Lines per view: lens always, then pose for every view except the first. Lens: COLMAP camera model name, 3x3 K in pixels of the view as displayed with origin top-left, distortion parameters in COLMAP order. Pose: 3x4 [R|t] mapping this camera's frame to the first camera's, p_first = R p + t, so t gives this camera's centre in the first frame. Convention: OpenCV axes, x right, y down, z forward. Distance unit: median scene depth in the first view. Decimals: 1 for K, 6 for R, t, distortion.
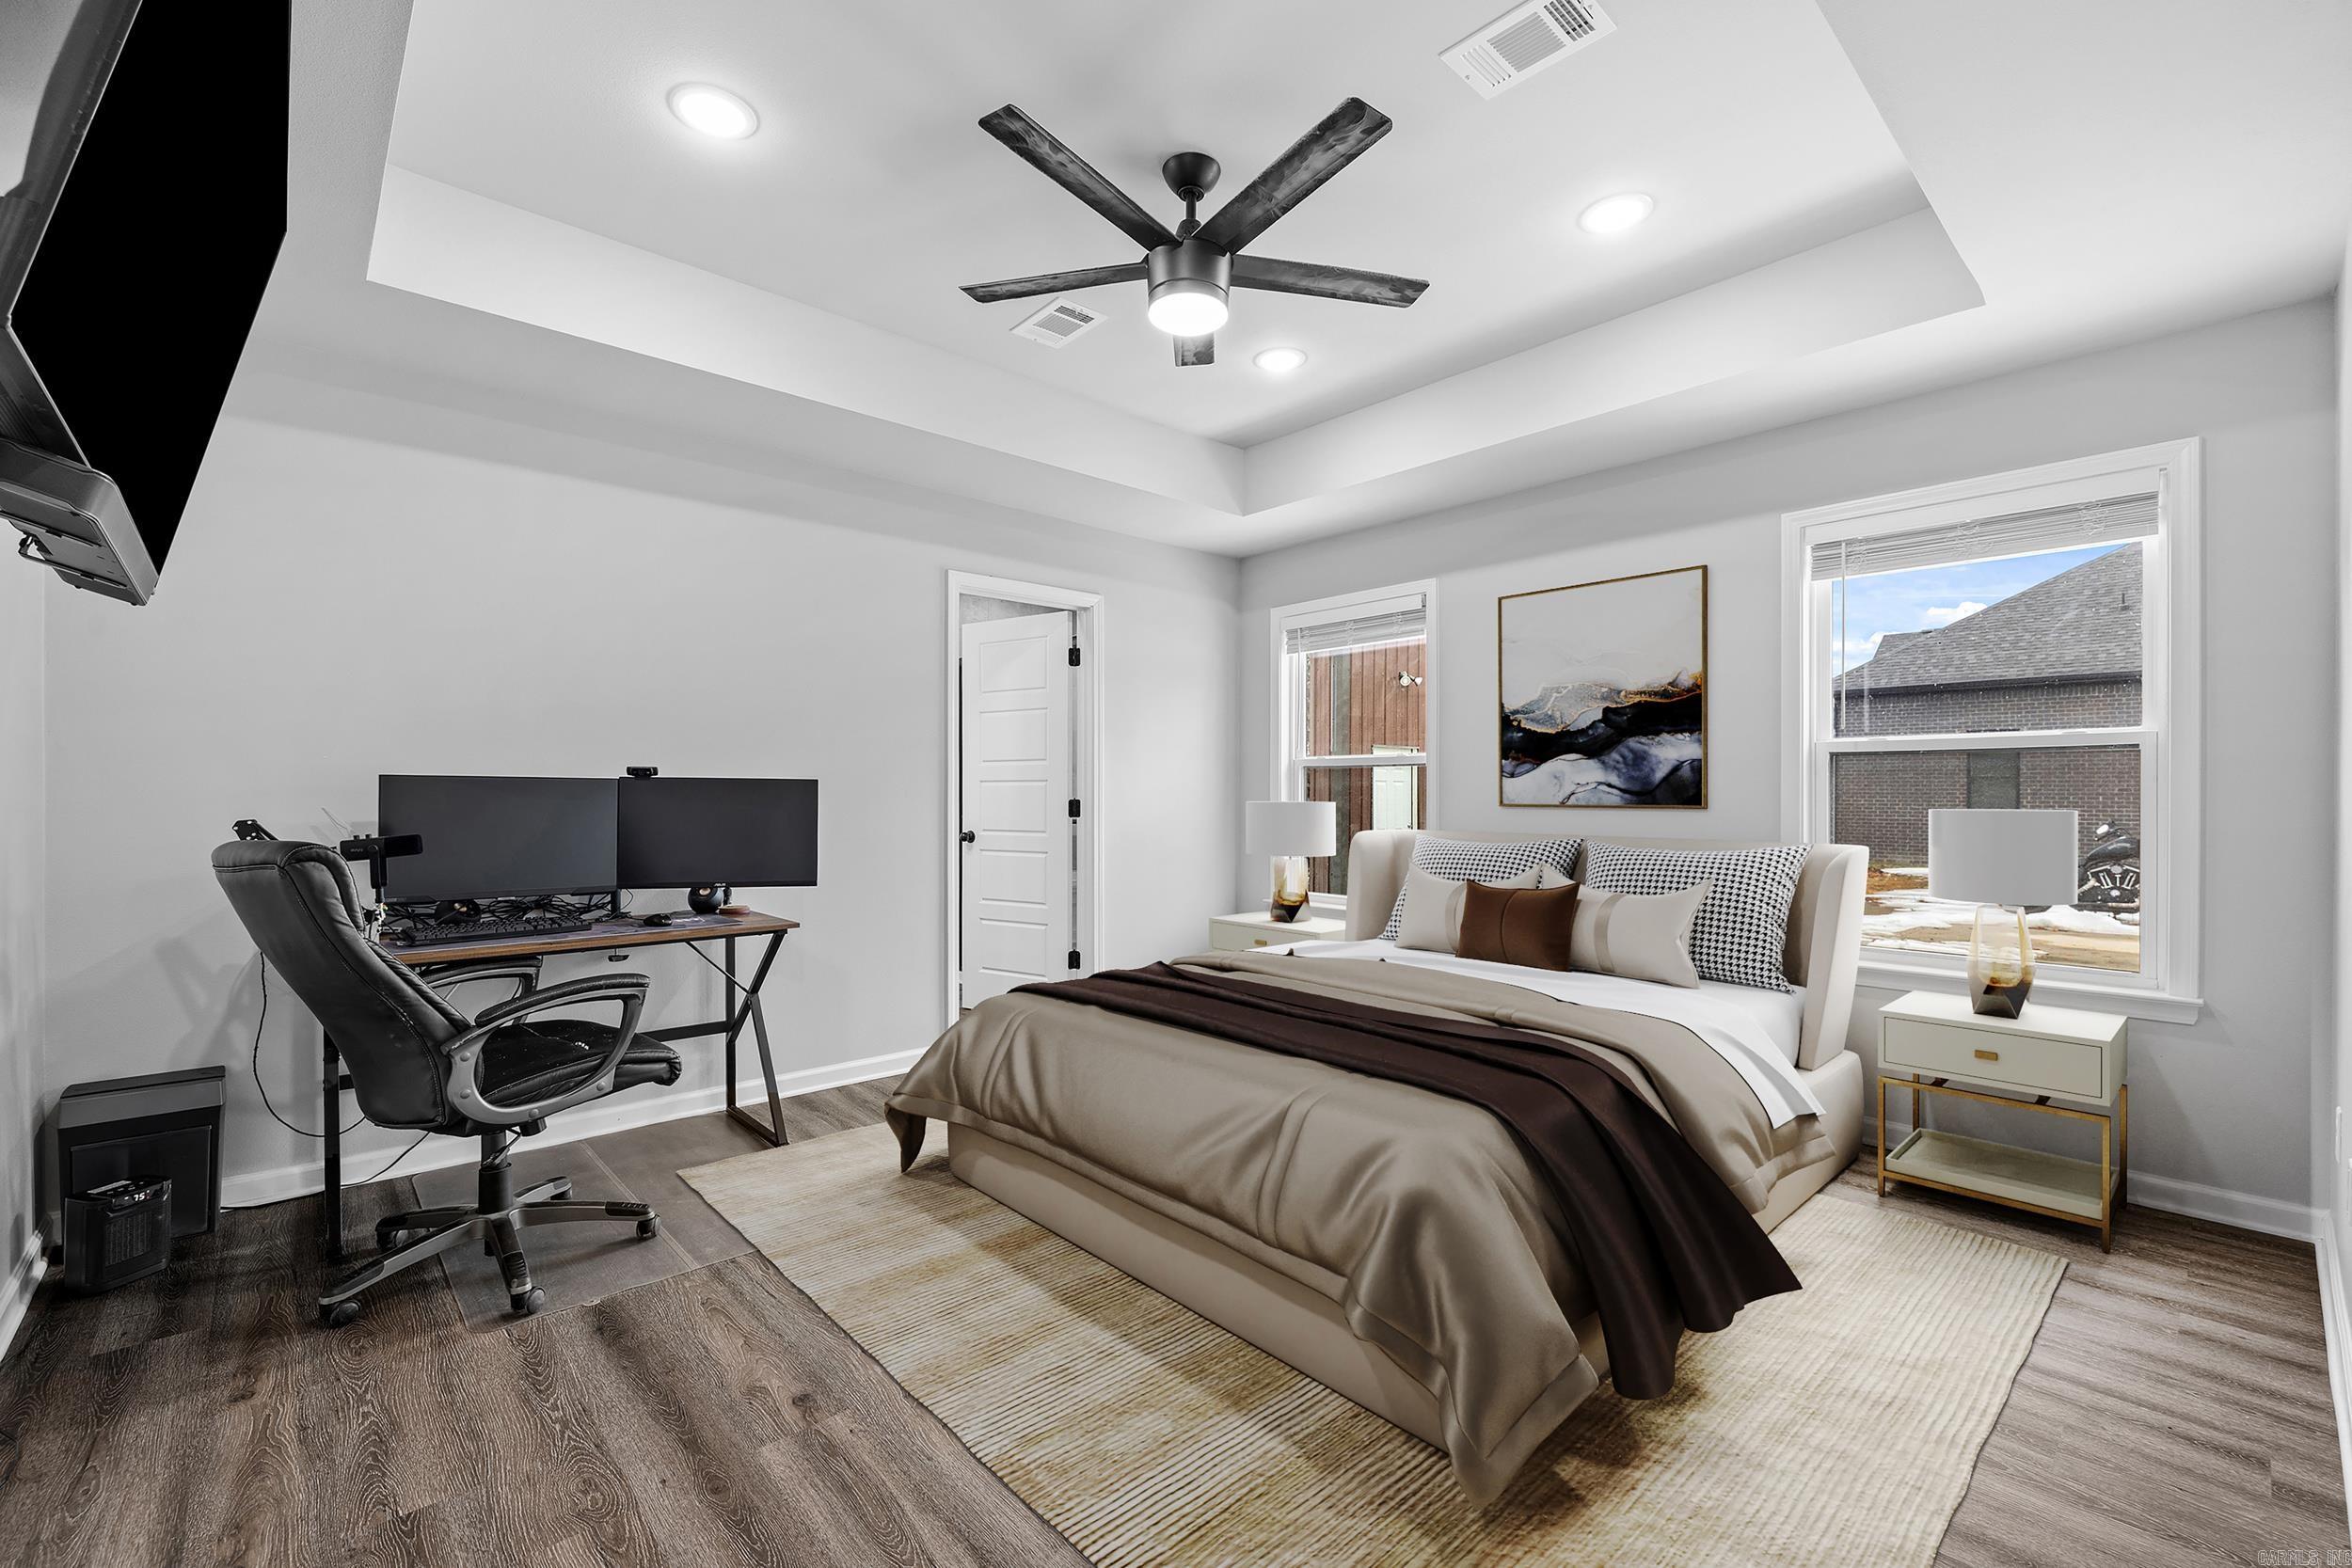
lens RADIAL K [[986.9, 0, 1173.6], [0, 986.9, 780.1], [0, 0, 1]] dist [-0.000133, 0.000013]
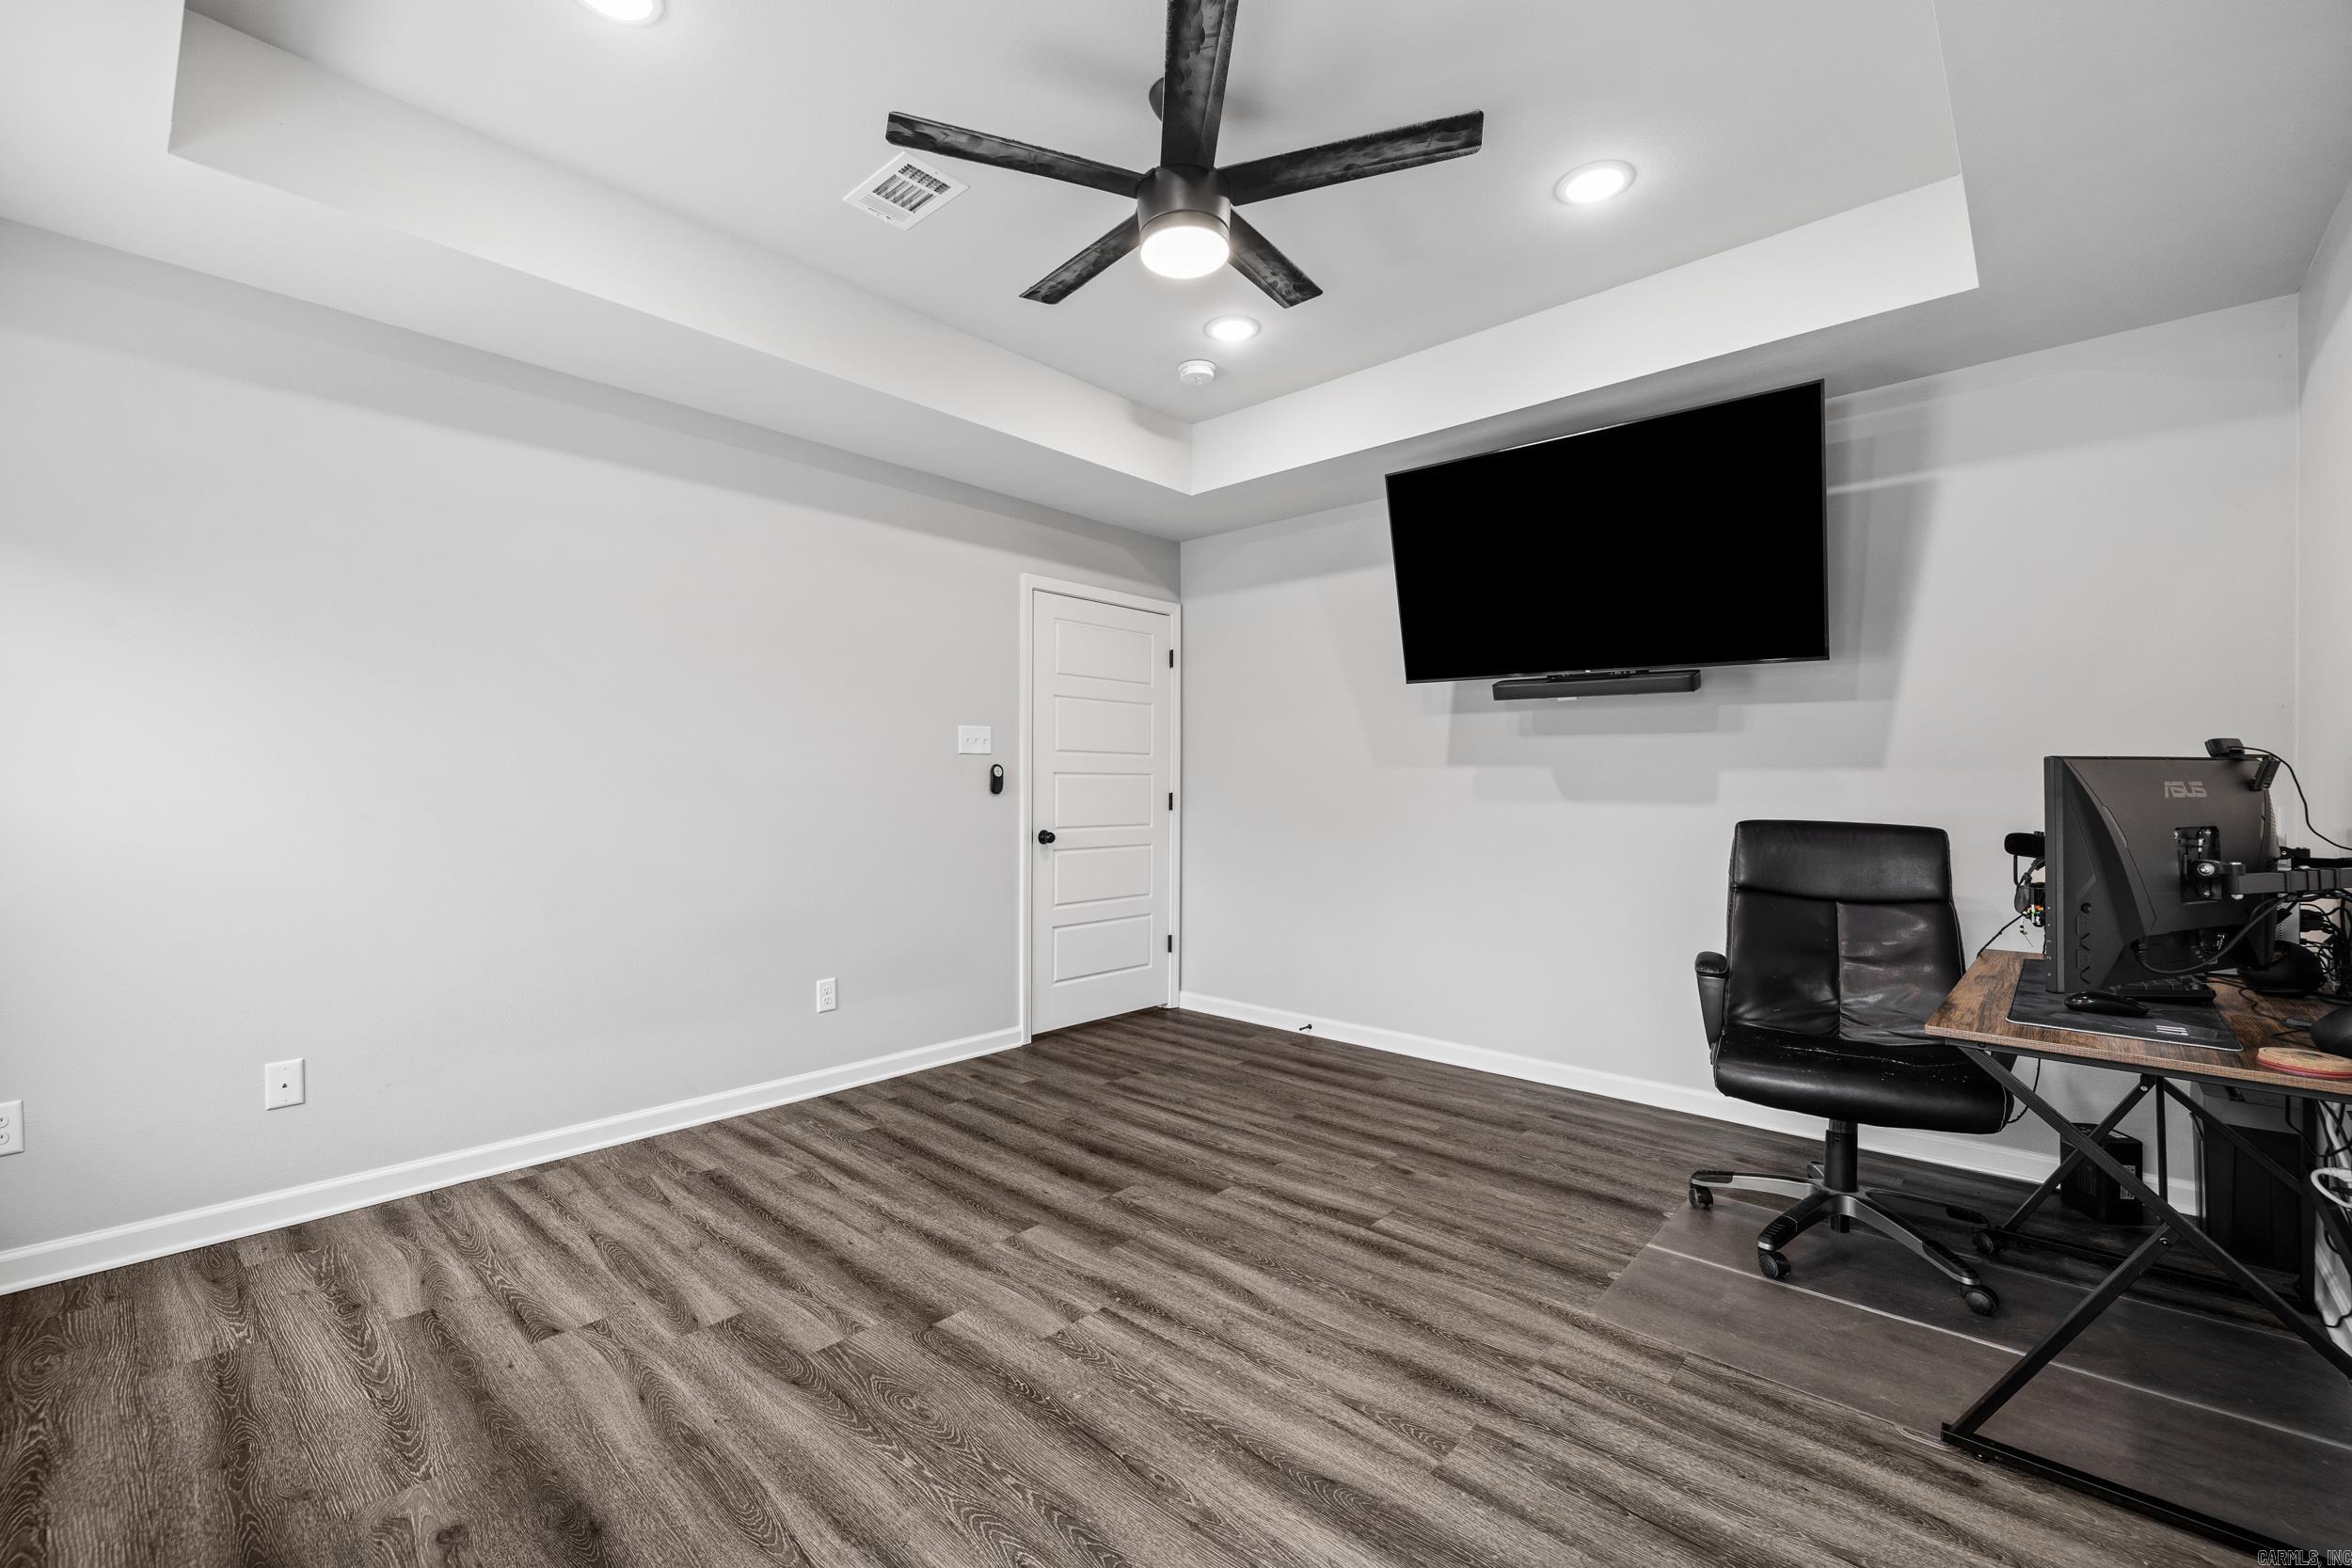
lens RADIAL K [[986.9, 0, 1173.6], [0, 986.9, 780.1], [0, 0, 1]] dist [-0.000133, 0.000013]
pose [[-0.995189, -0.005271, -0.097831, 0.140597], [-0.003084, 0.999742, -0.022492, 0.038415], [0.097924, -0.022082, -0.994949, 2.399219]]
